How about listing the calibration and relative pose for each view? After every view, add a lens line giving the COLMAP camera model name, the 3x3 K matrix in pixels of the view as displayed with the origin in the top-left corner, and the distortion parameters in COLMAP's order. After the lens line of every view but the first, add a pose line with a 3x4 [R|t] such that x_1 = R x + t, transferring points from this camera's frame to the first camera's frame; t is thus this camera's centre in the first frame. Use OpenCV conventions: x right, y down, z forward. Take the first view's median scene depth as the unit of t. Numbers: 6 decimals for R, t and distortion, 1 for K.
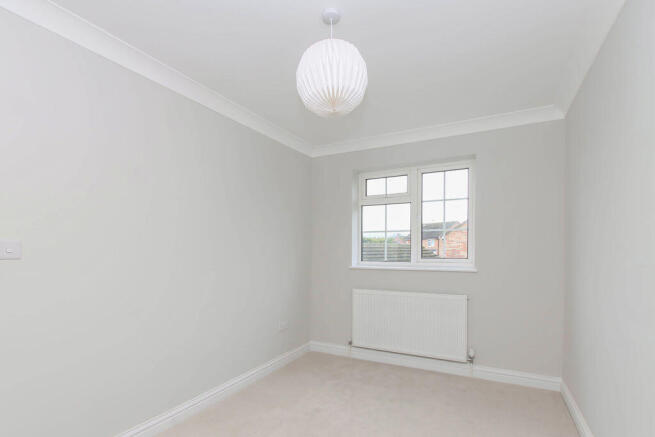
lens RADIAL K [[323.7, 0, 319.1], [0, 323.7, 245.3], [0, 0, 1]] dist [0.000396, 0.000194]
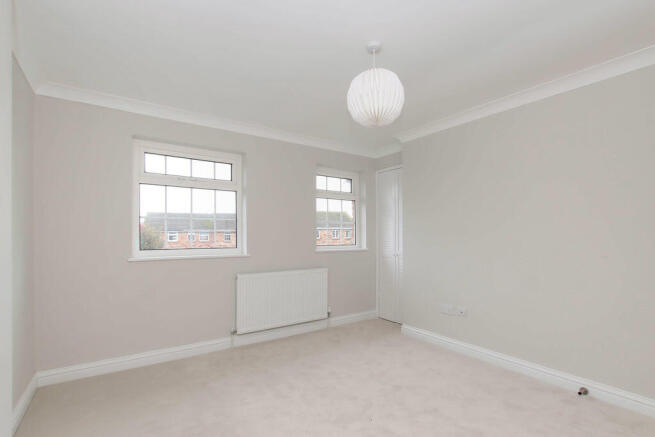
lens RADIAL K [[325.5, 0, 327.0], [0, 325.5, 231.7], [0, 0, 1]] dist [-0.002318, -0.000267]
pose [[0.475705, 0.003477, 0.879598, -0.747438], [-0.005450, 0.999985, -0.001006, 0.000699], [-0.879588, -0.004315, 0.475717, 0.350394]]
